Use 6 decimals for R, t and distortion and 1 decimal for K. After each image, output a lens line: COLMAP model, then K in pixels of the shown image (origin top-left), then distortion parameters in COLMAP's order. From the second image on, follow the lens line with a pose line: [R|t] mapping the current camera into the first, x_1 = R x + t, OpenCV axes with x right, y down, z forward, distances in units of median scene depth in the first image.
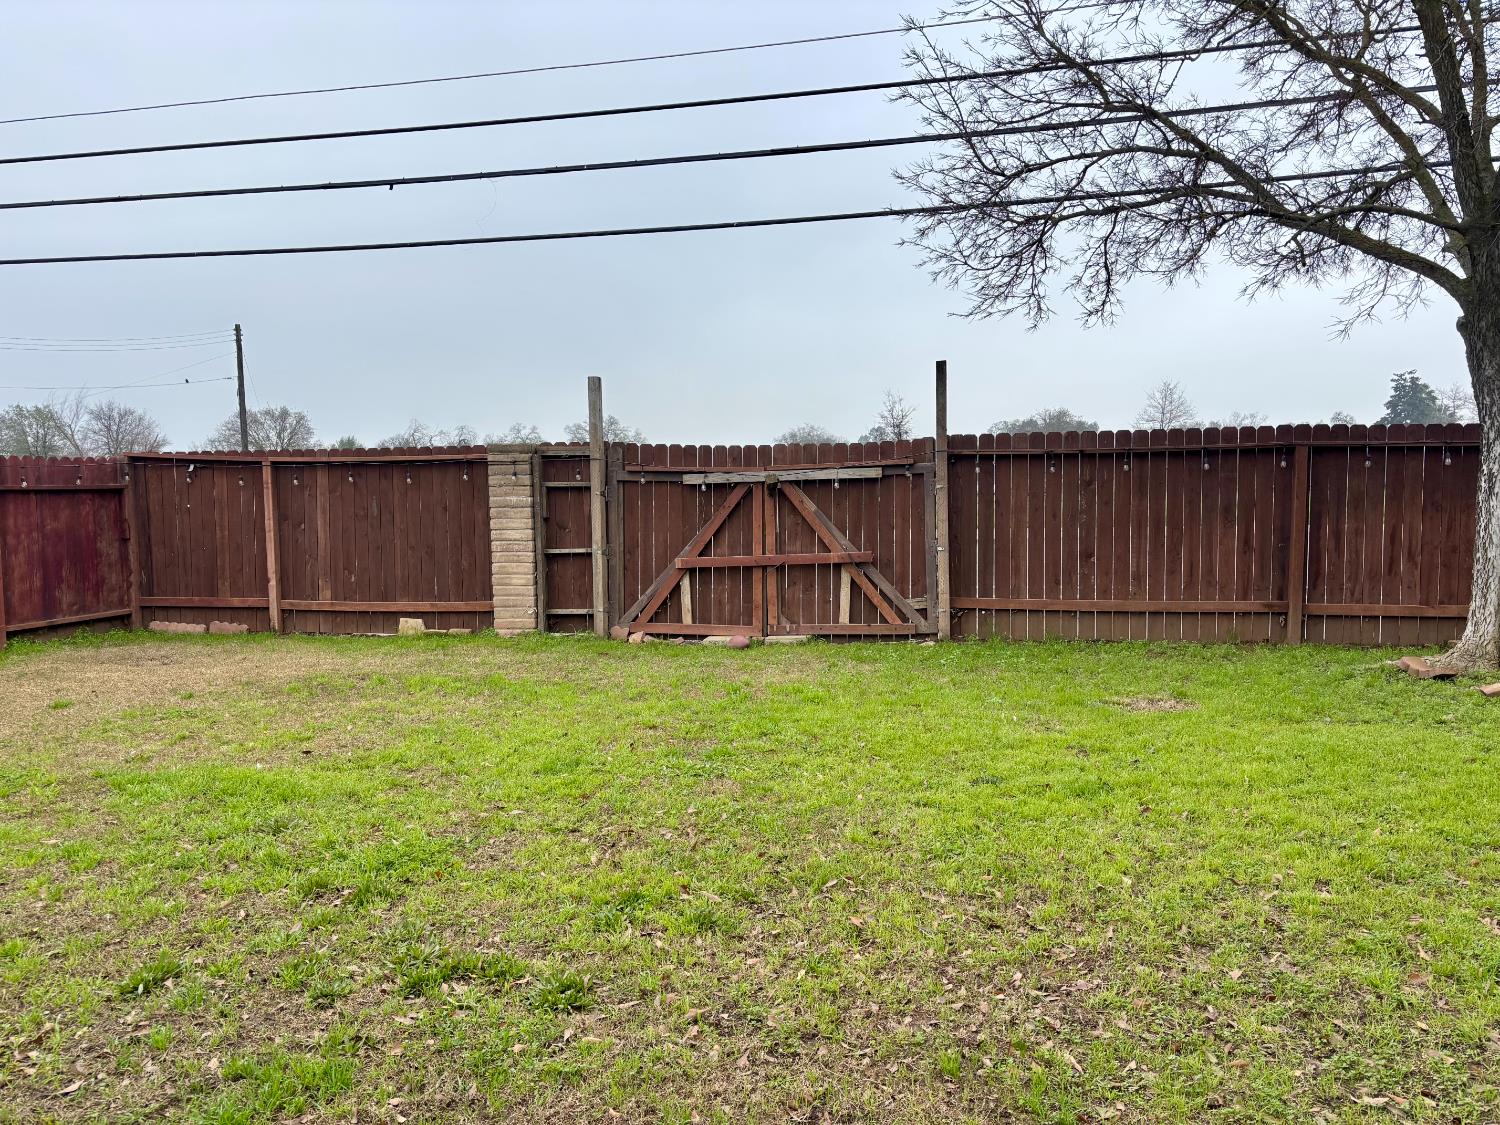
lens RADIAL K [[1132.3, 0, 760.4], [0, 1132.3, 564.8], [0, 0, 1]] dist [0.099754, -0.120200]
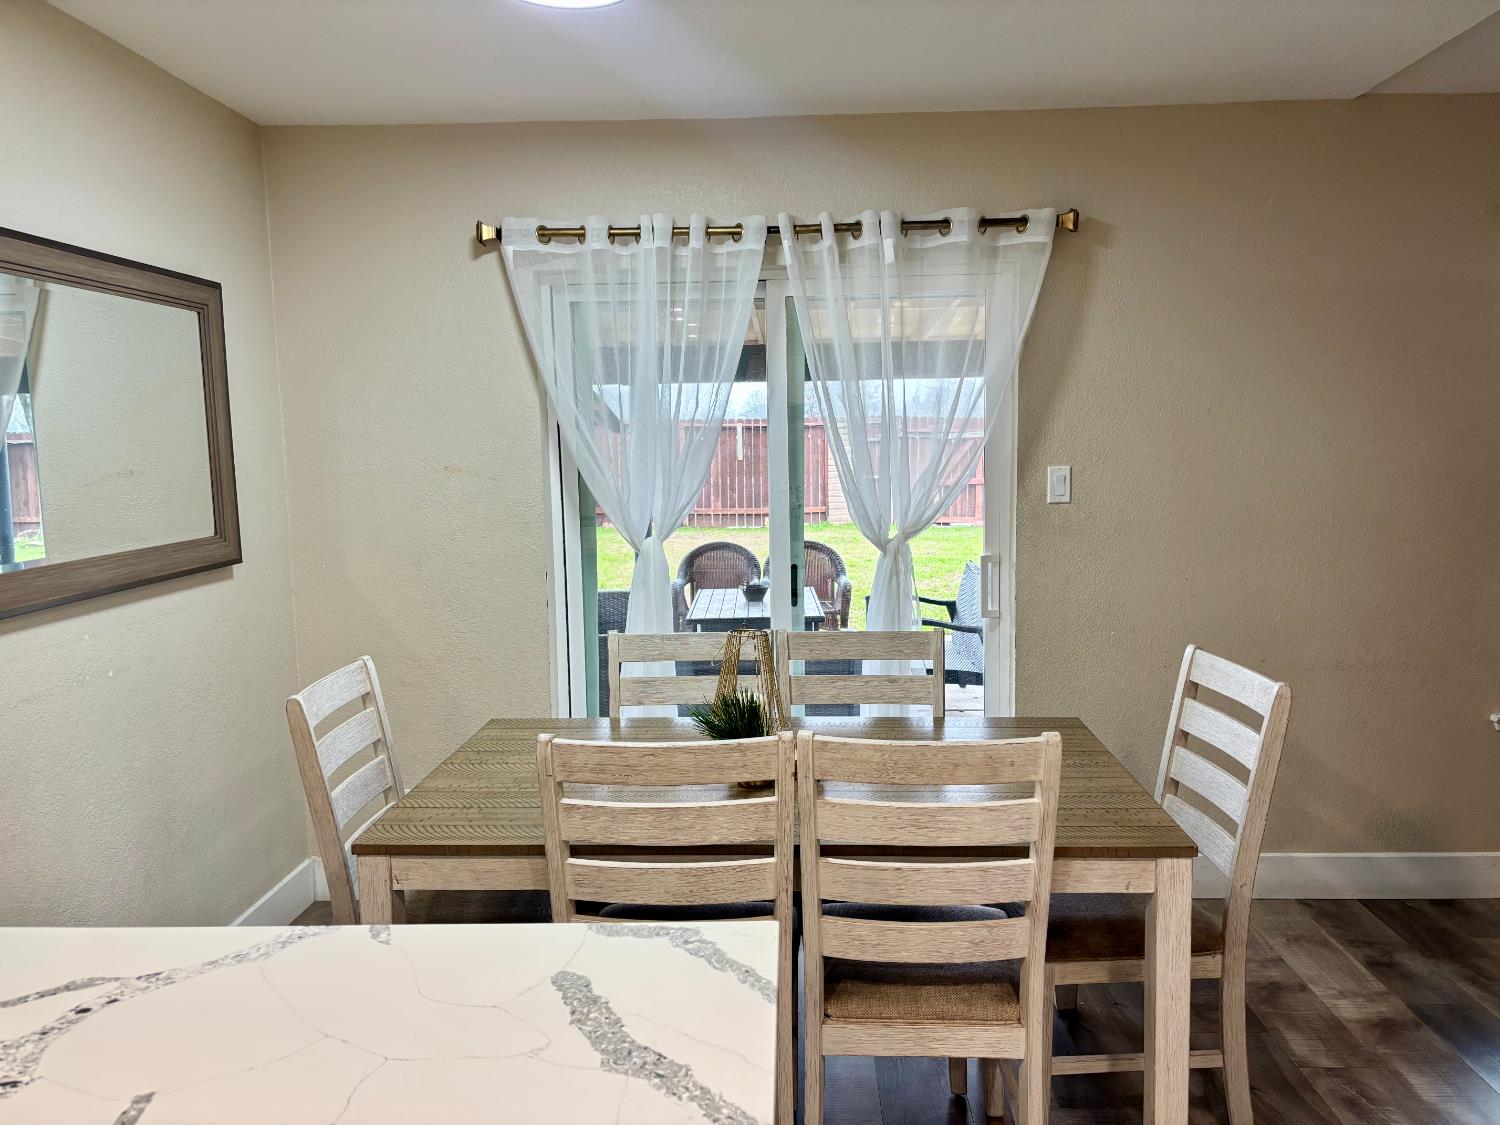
lens RADIAL K [[1132.3, 0, 760.4], [0, 1132.3, 564.8], [0, 0, 1]] dist [0.099754, -0.120200]
pose [[0.974789, -0.020117, 0.222218, -0.756105], [0.011318, 0.999103, 0.040795, 0.051475], [-0.222840, -0.037251, 0.974143, -0.740005]]
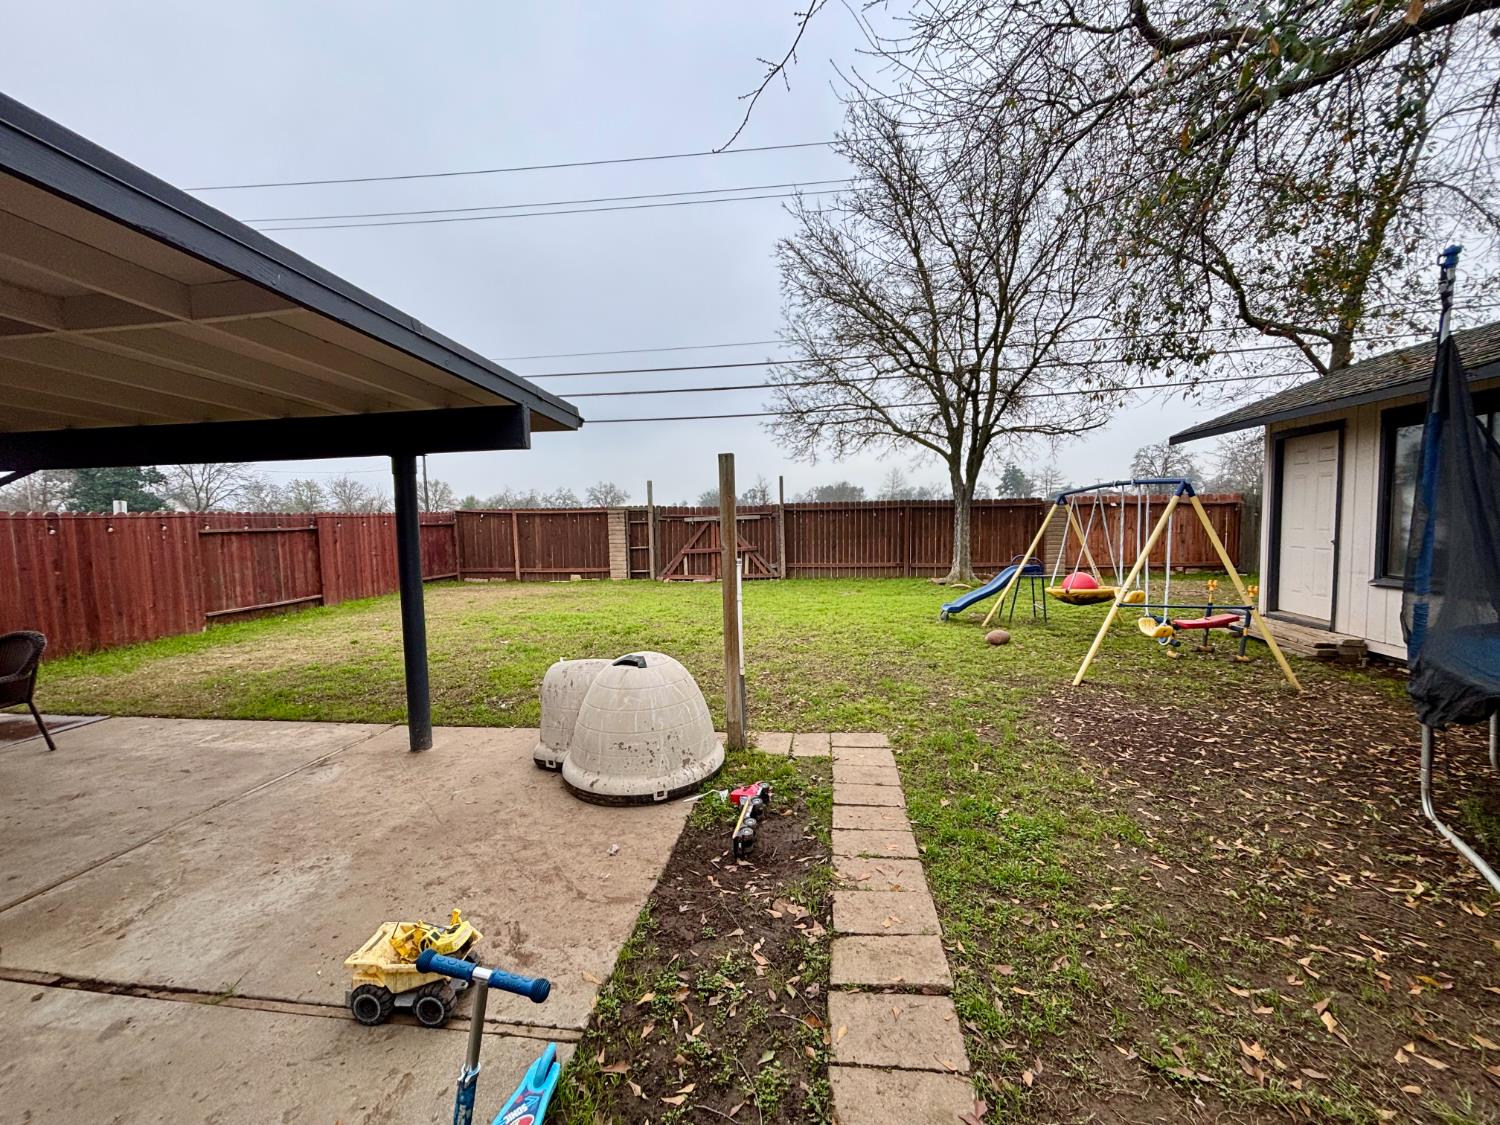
lens RADIAL K [[607.3, 0, 752.8], [0, 607.3, 561.3], [0, 0, 1]] dist [0.000888, 0.000606]
pose [[0.994000, -0.010510, 0.108873, -0.064446], [0.010565, 0.999944, 0.000066, 0.021770], [-0.108868, 0.001085, 0.994056, -0.405993]]
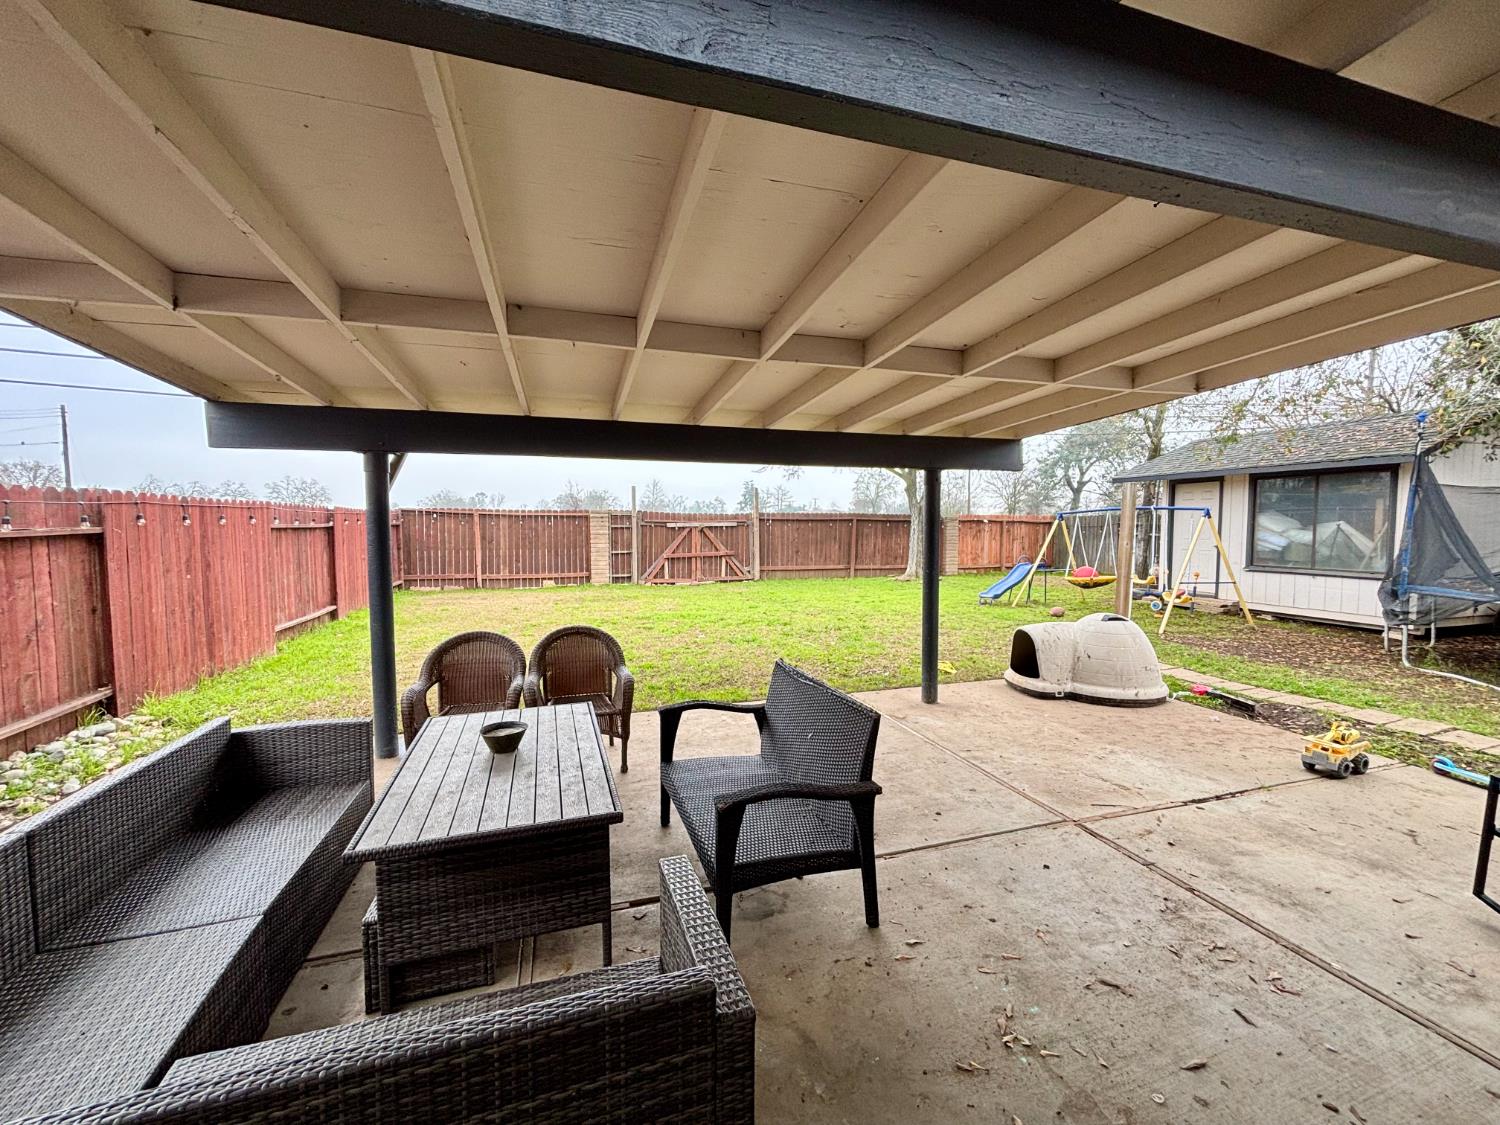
lens RADIAL K [[607.3, 0, 752.8], [0, 607.3, 561.3], [0, 0, 1]] dist [0.000888, 0.000606]
pose [[0.850219, -0.011075, 0.526312, -0.650832], [0.019353, 0.999760, -0.010225, 0.029454], [-0.526073, 0.018879, 0.850230, -0.334198]]
